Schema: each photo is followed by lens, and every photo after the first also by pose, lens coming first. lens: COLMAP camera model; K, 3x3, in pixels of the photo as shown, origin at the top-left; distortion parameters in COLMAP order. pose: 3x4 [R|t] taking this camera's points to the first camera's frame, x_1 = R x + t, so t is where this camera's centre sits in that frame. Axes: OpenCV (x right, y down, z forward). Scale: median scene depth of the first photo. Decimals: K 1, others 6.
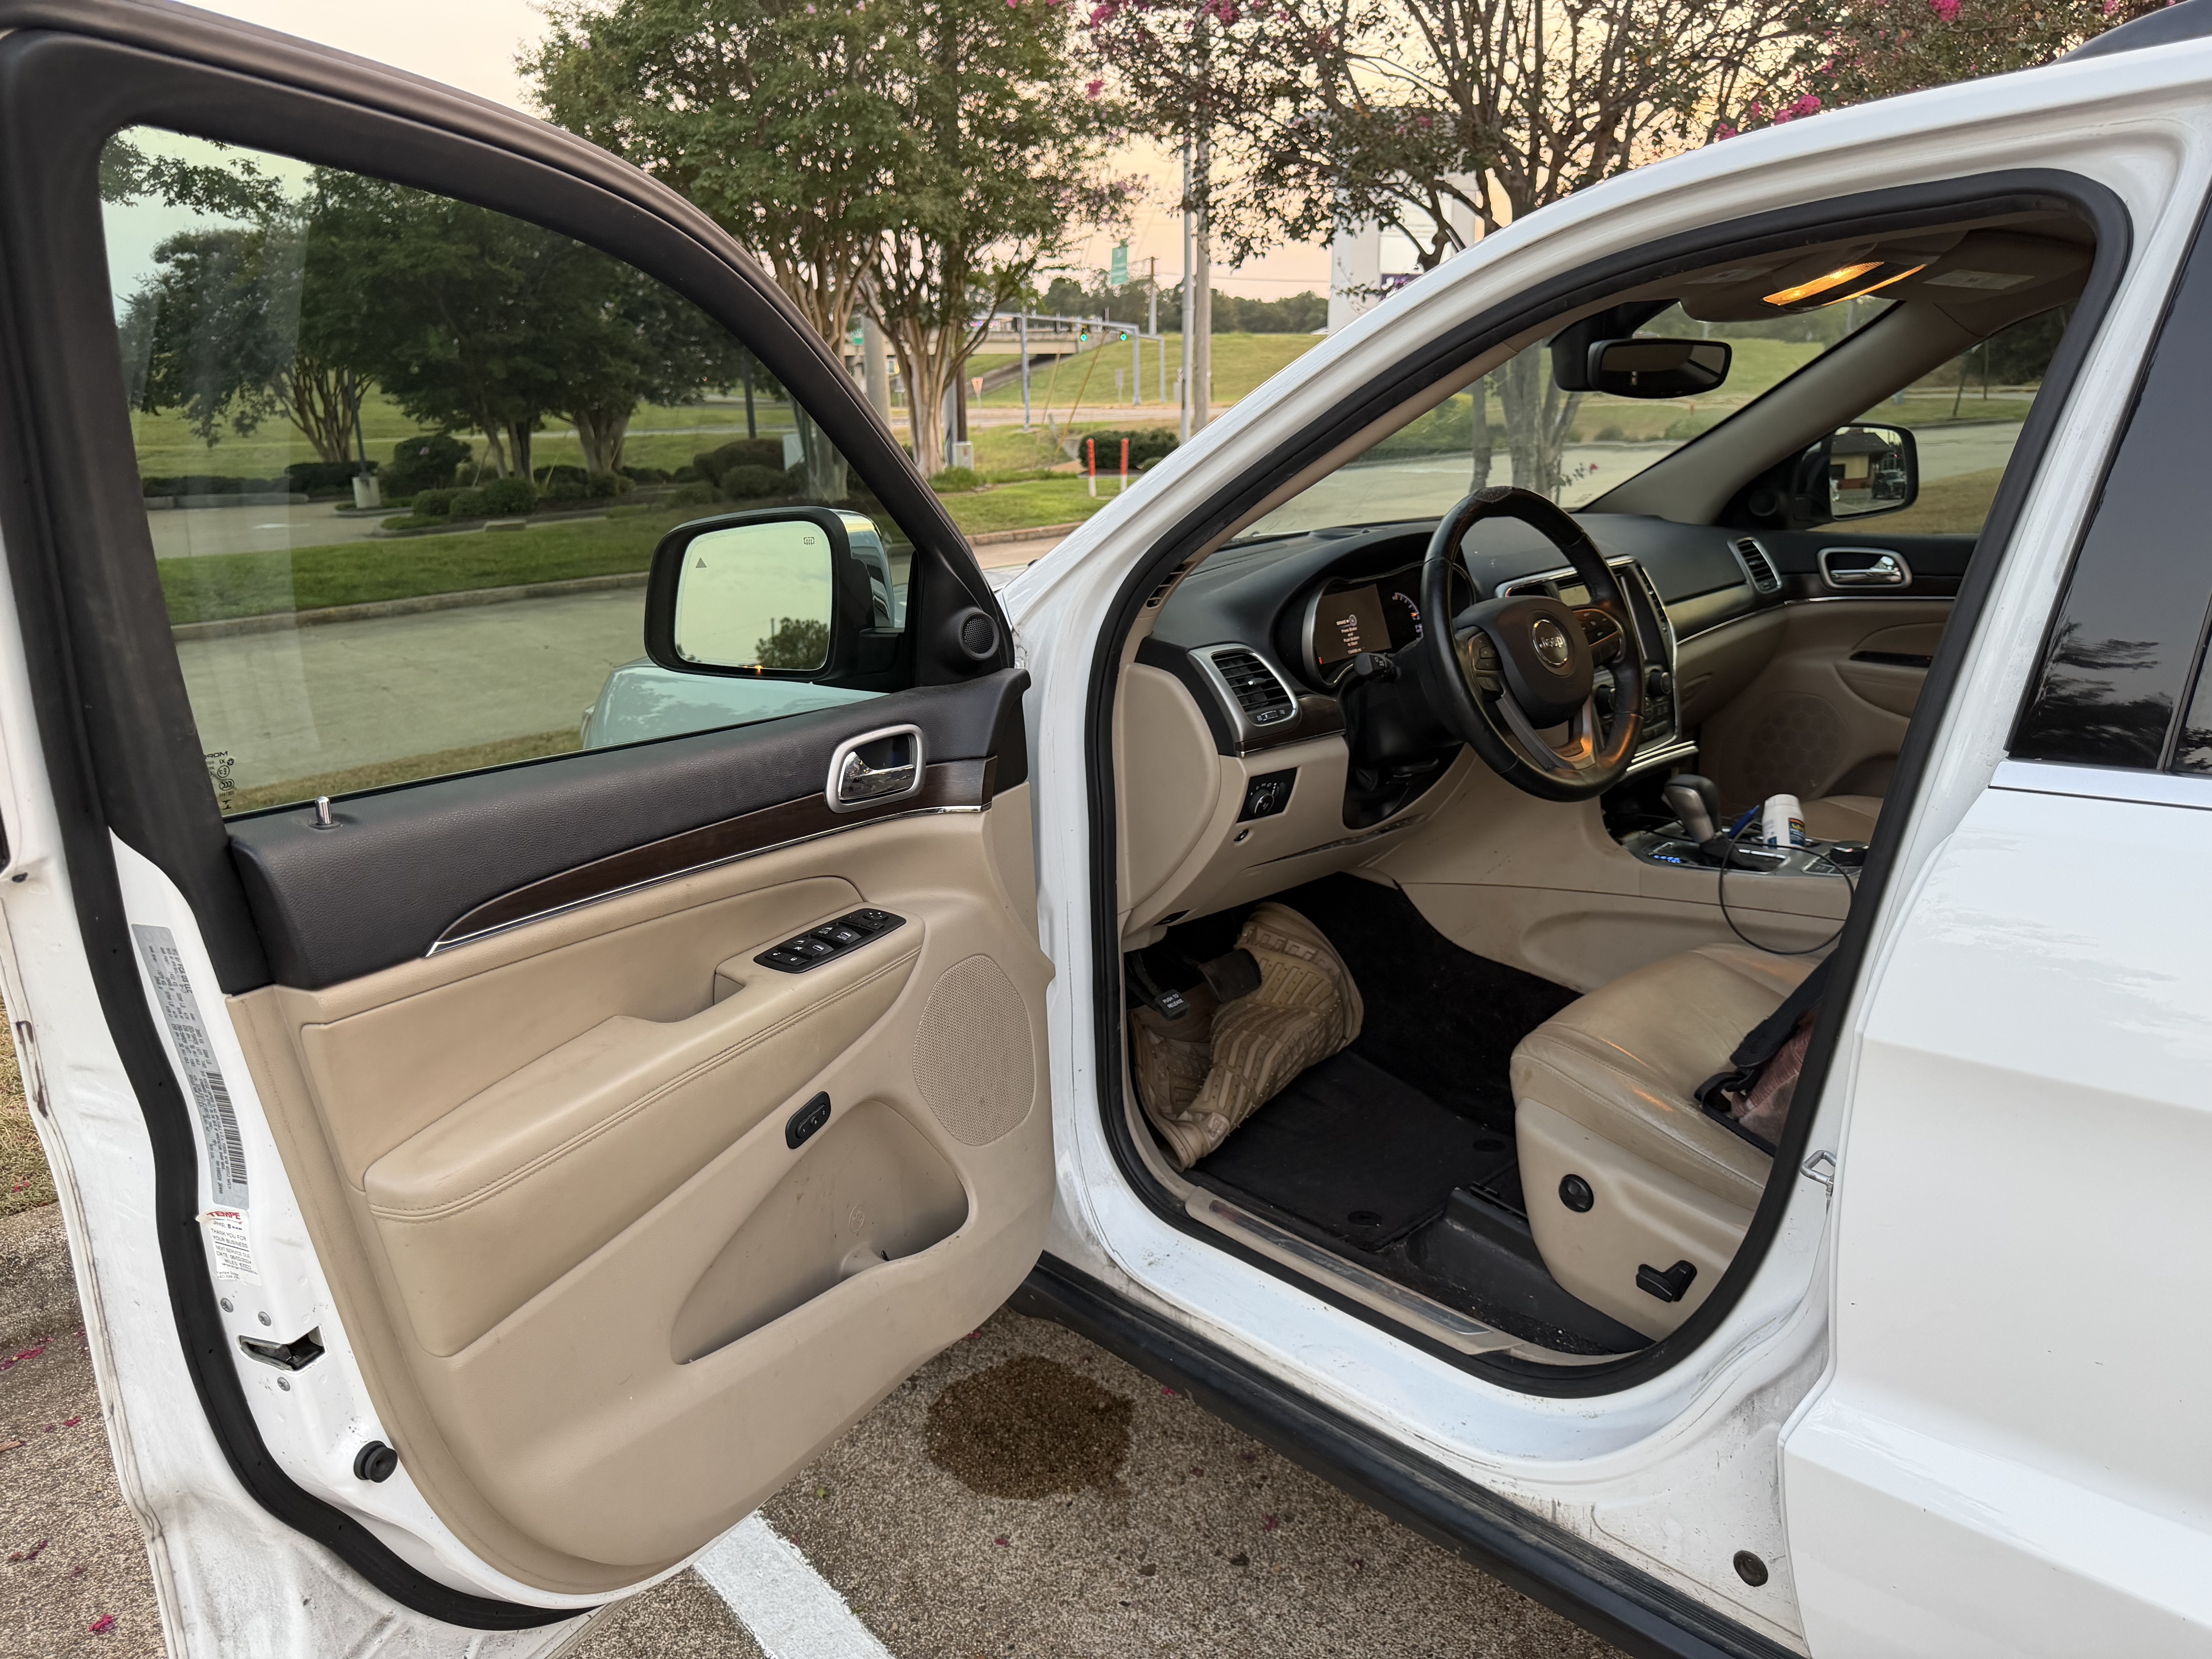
lens RADIAL K [[1529.5, 0, 1111.7], [0, 1529.5, 820.8], [0, 0, 1]] dist [0.001281, -0.007972]
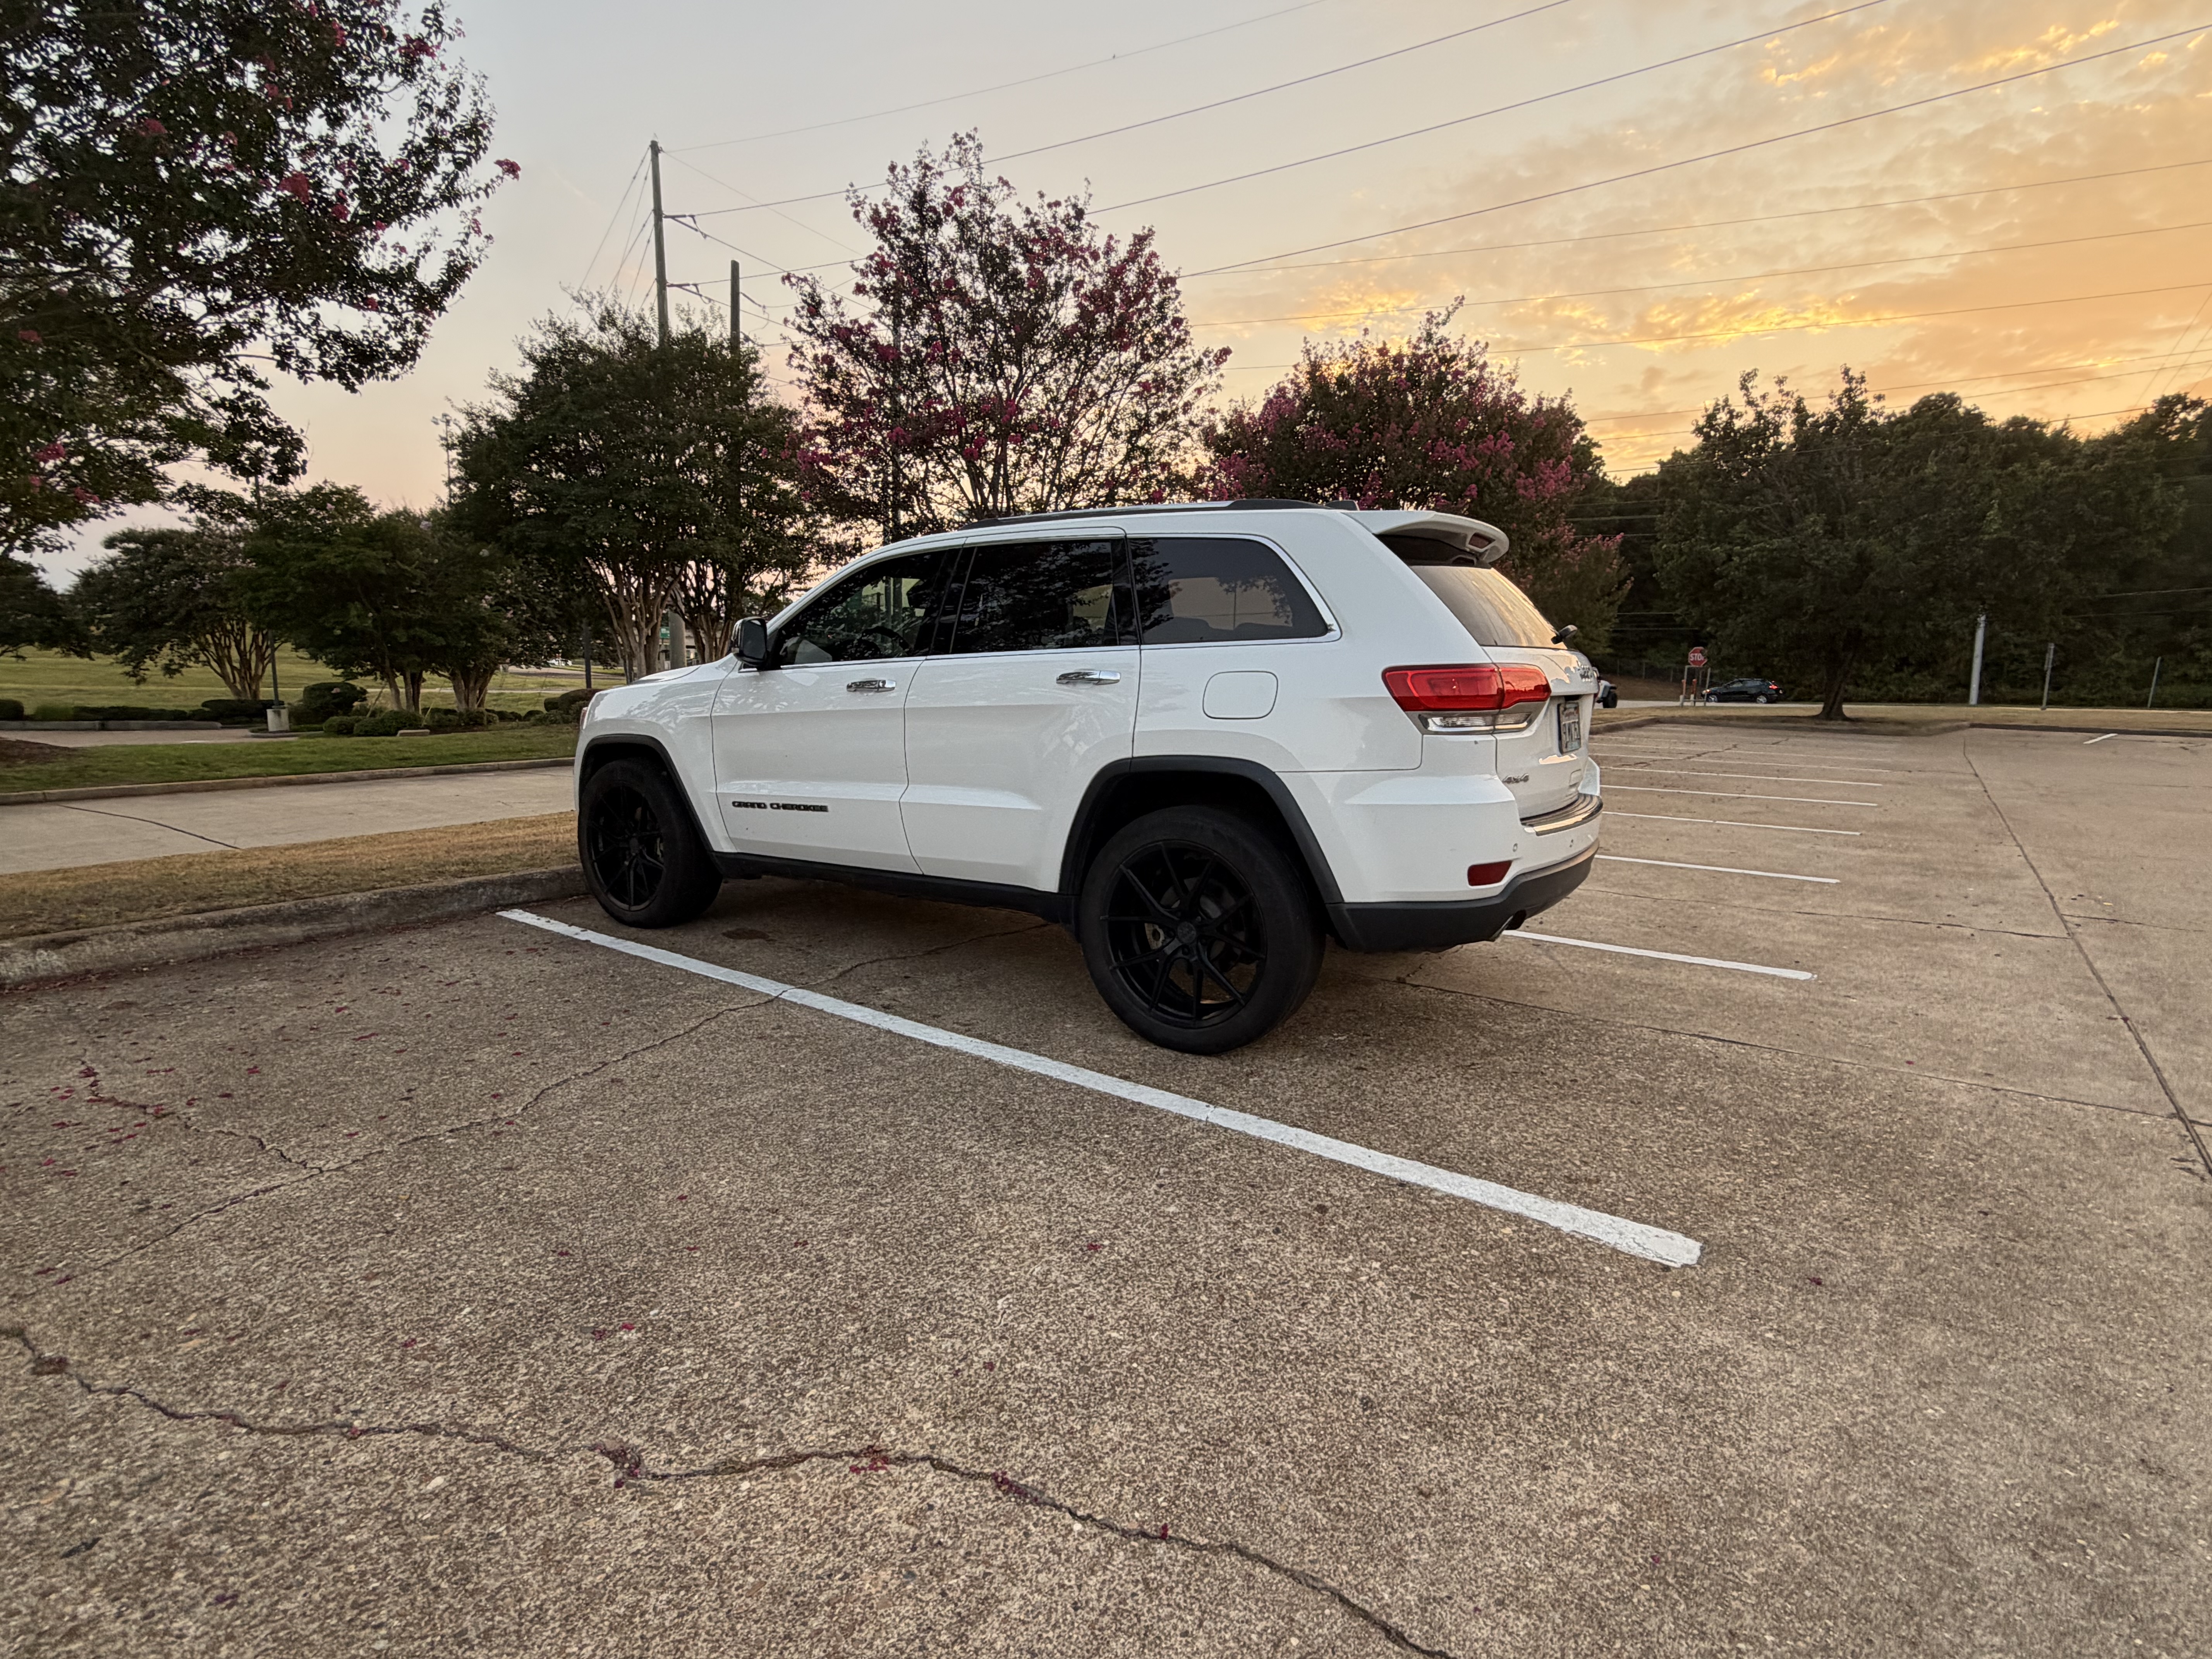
lens RADIAL K [[1108.3, 0, 1101.1], [0, 1108.3, 827.4], [0, 0, 1]] dist [0.000856, 0.000821]
pose [[0.975827, 0.012926, 0.218162, 0.015884], [0.019787, 0.988924, -0.147101, 0.049371], [-0.217647, 0.147861, 0.964763, -0.122362]]
